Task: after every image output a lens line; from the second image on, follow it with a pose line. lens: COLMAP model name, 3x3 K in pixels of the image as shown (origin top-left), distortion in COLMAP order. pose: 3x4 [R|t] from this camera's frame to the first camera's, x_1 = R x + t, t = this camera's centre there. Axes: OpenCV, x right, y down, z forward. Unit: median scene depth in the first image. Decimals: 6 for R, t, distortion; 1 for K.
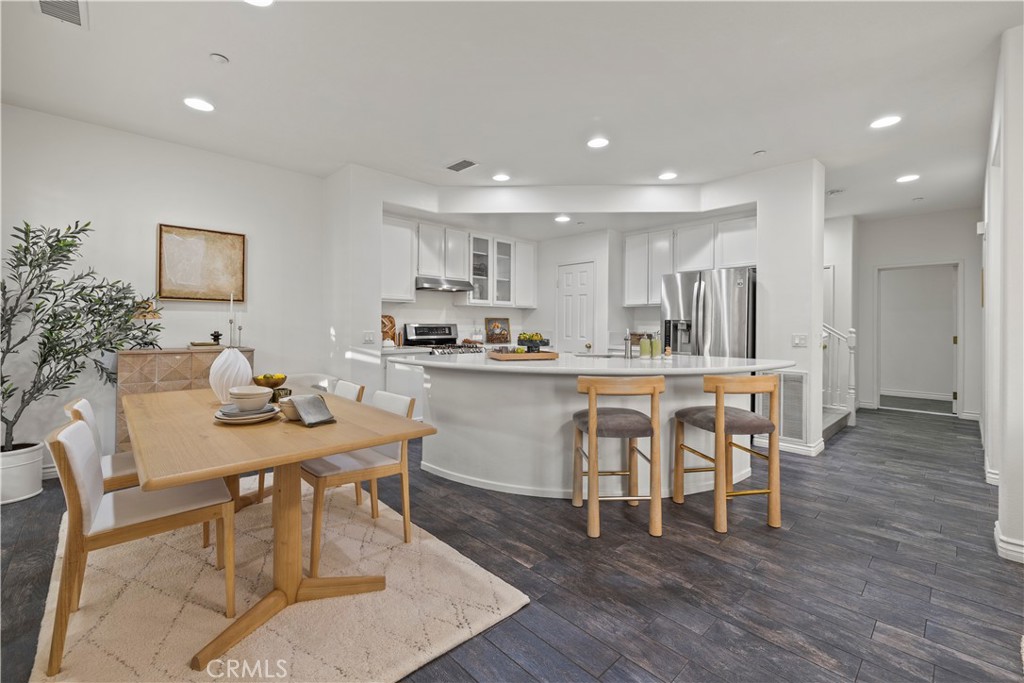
lens RADIAL K [[432.6, 0, 507.5], [0, 432.6, 325.5], [0, 0, 1]] dist [0.000524, -0.000234]
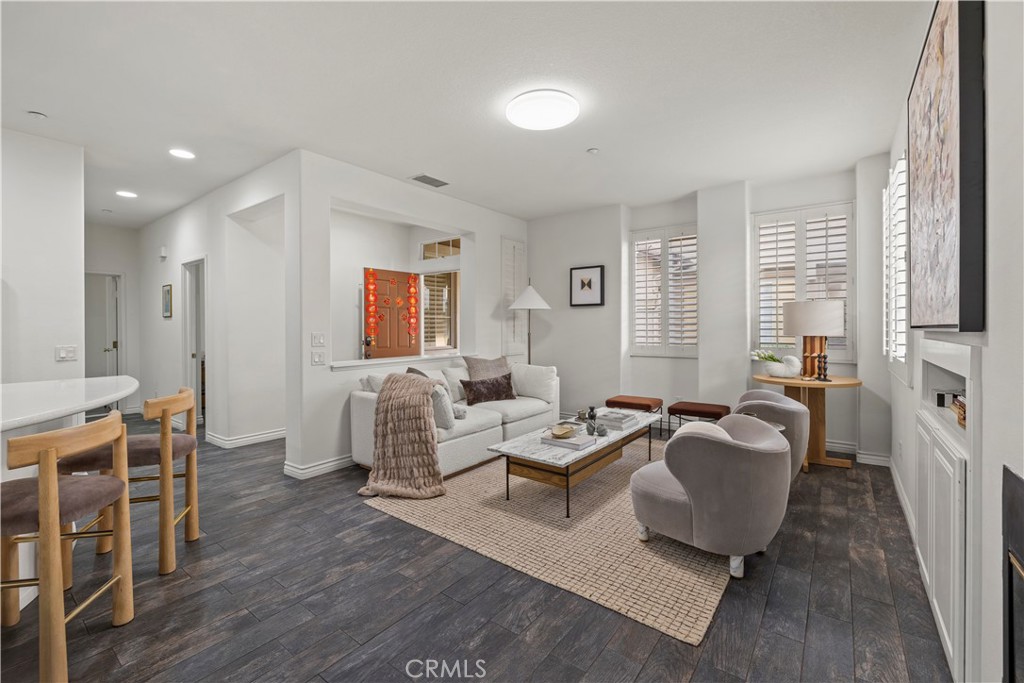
lens RADIAL K [[432.6, 0, 507.5], [0, 432.6, 325.5], [0, 0, 1]] dist [0.000524, -0.000234]
pose [[-0.156926, -0.000909, 0.987610, -0.364368], [0.004944, 0.999986, 0.001706, -0.020557], [-0.987598, 0.005150, -0.156919, 0.331659]]
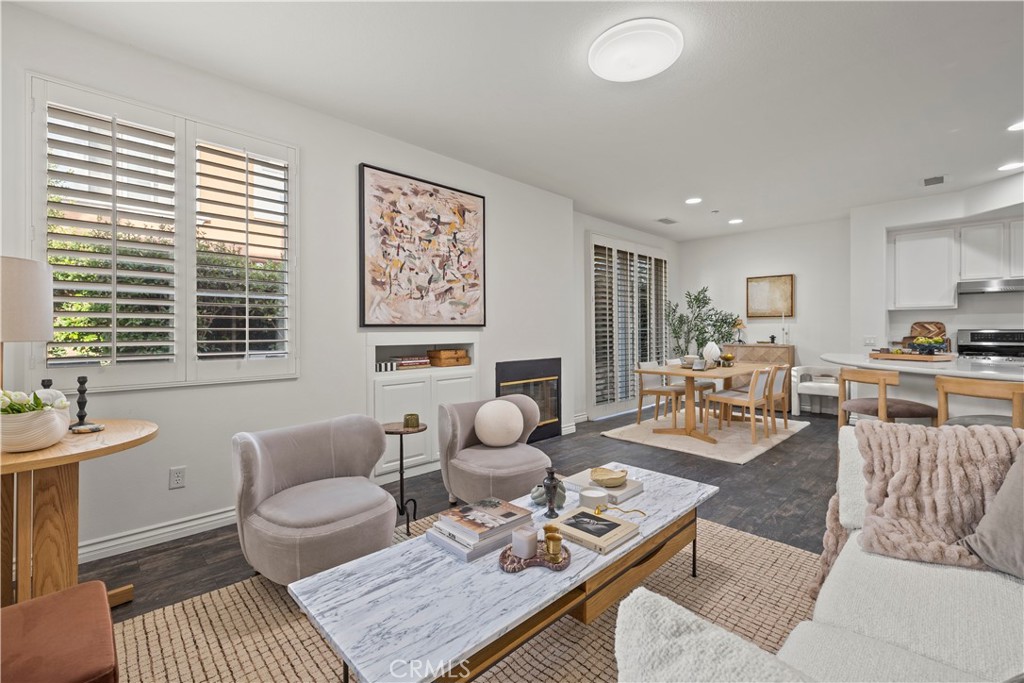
lens RADIAL K [[439.1, 0, 507.1], [0, 439.1, 329.2], [0, 0, 1]] dist [-0.000005, 0.000187]
pose [[0.019165, -0.009007, -0.999776, 1.167328], [0.001720, 0.999958, -0.008976, 0.004413], [0.999815, -0.001548, 0.019179, -0.090215]]
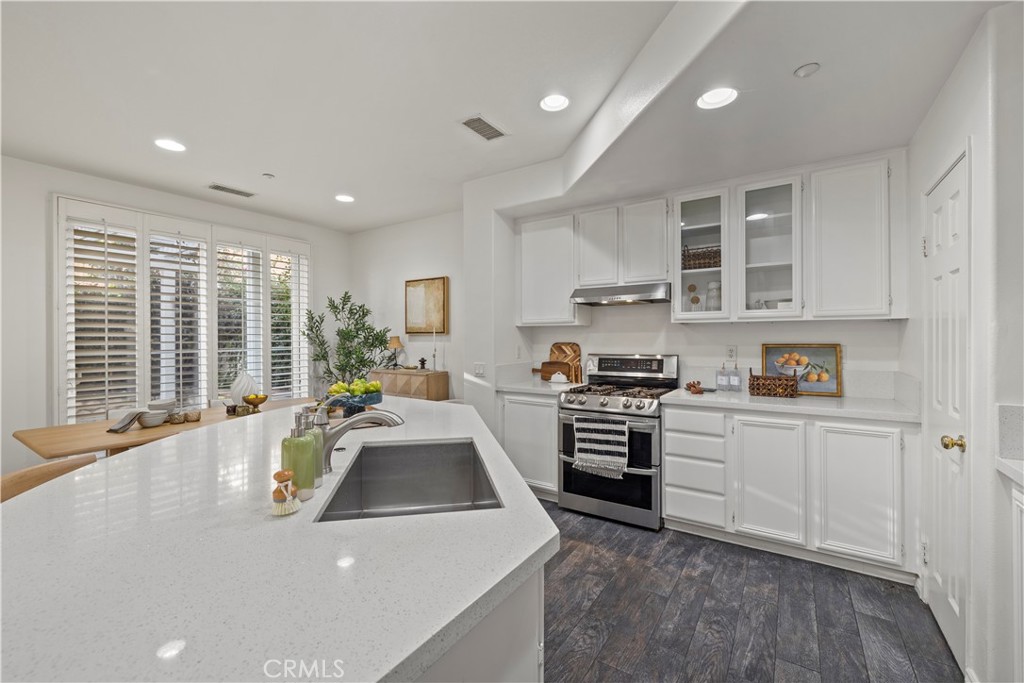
lens RADIAL K [[429.0, 0, 508.4], [0, 429.0, 338.1], [0, 0, 1]] dist [-0.001131, -0.000025]
pose [[0.219674, -0.007795, -0.975542, 0.690639], [0.002569, 0.999969, -0.007411, -0.038581], [0.975570, -0.000878, 0.219688, 1.089154]]
